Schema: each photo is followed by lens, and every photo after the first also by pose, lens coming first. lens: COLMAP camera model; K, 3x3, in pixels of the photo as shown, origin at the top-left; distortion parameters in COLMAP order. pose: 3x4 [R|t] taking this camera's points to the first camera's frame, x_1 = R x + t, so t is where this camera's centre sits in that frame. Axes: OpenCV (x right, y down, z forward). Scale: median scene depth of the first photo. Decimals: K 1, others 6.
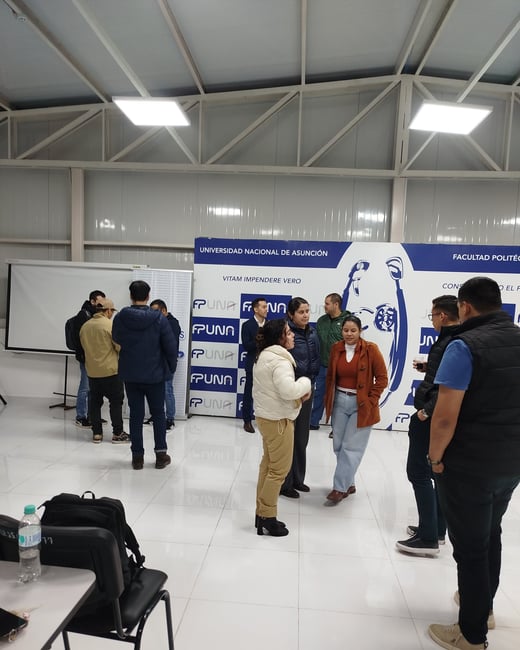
lens RADIAL K [[495.0, 0, 268.3], [0, 495.0, 347.1], [0, 0, 1]] dist [0.039895, -0.044373]
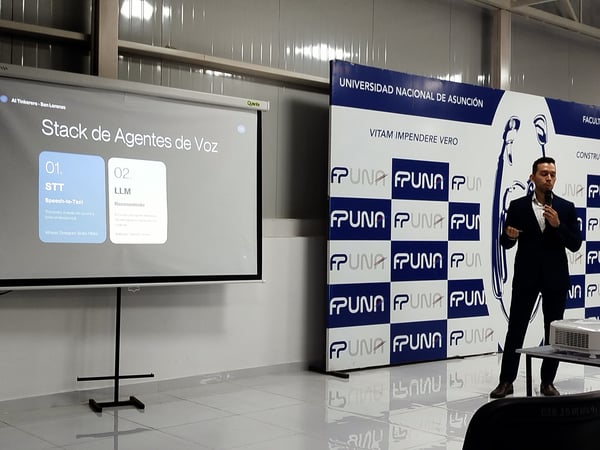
lens RADIAL K [[852.0, 0, 291.4], [0, 852.0, 212.8], [0, 0, 1]] dist [0.076278, 0.000000]
pose [[0.682801, -0.020760, 0.730309, -0.930523], [0.079103, 0.995821, -0.045650, -0.002812], [-0.726309, 0.088940, 0.681590, 0.384712]]
